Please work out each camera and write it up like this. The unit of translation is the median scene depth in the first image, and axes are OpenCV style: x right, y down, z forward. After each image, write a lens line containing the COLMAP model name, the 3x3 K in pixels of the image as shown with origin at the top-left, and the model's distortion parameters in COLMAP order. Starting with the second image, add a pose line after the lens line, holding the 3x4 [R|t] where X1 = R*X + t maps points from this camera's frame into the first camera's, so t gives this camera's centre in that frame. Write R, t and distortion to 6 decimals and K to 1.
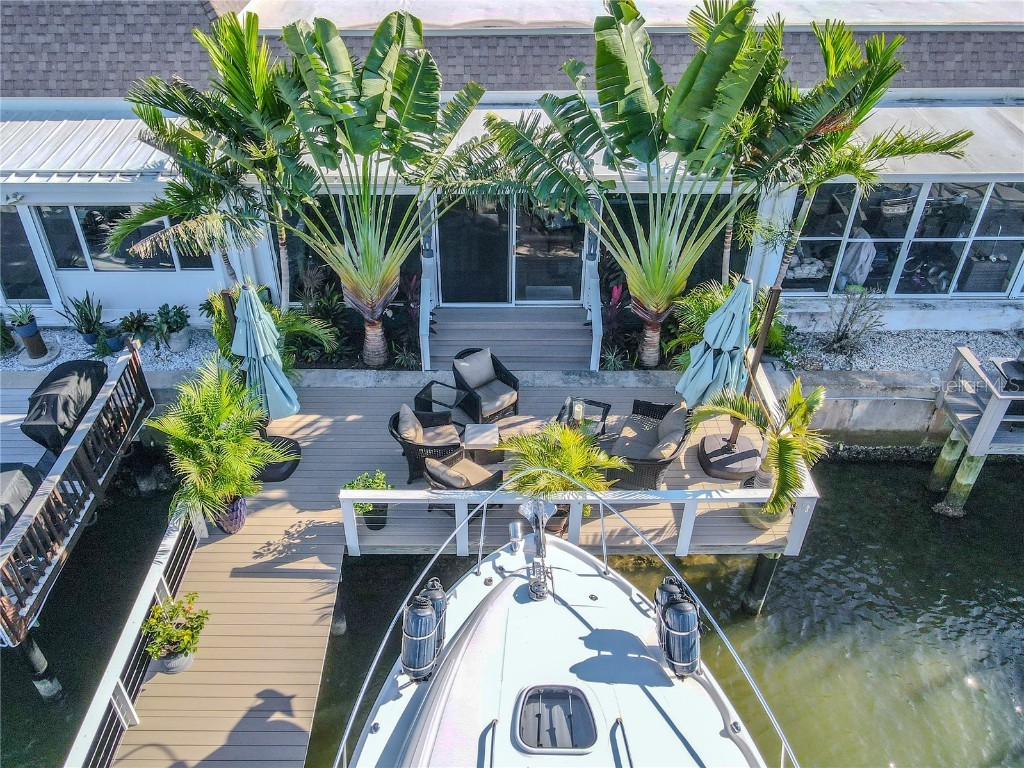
lens RADIAL K [[807.7, 0, 477.9], [0, 807.7, 350.5], [0, 0, 1]] dist [0.009818, 0.006172]
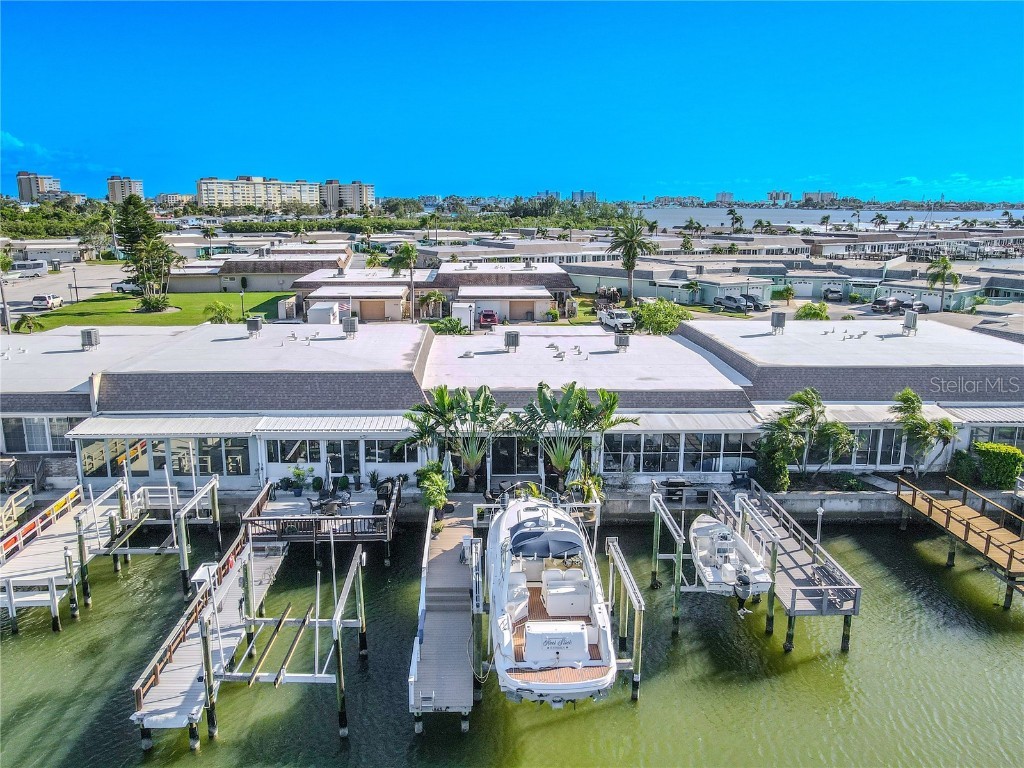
lens RADIAL K [[804.0, 0, 485.7], [0, 804.0, 373.0], [0, 0, 1]] dist [0.015745, 0.005110]
pose [[0.999304, 0.007495, 0.036544, -0.196811], [0.007598, 0.918184, -0.396082, 0.847040], [-0.036523, 0.396084, 0.917488, -2.052113]]
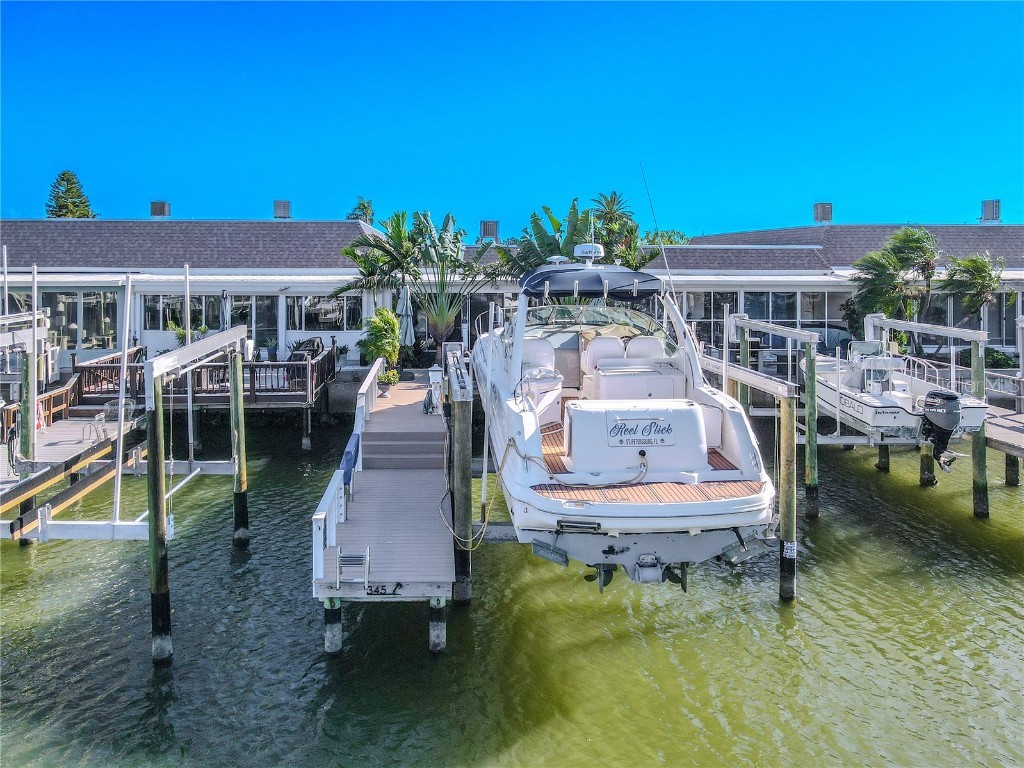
lens RADIAL K [[791.9, 0, 450.3], [0, 791.9, 268.4], [0, 0, 1]] dist [0.004679, 0.002515]
pose [[0.999042, 0.015925, 0.040767, -0.196466], [0.010817, 0.812714, -0.582562, 1.037399], [-0.042409, 0.582445, 0.811763, -0.826790]]
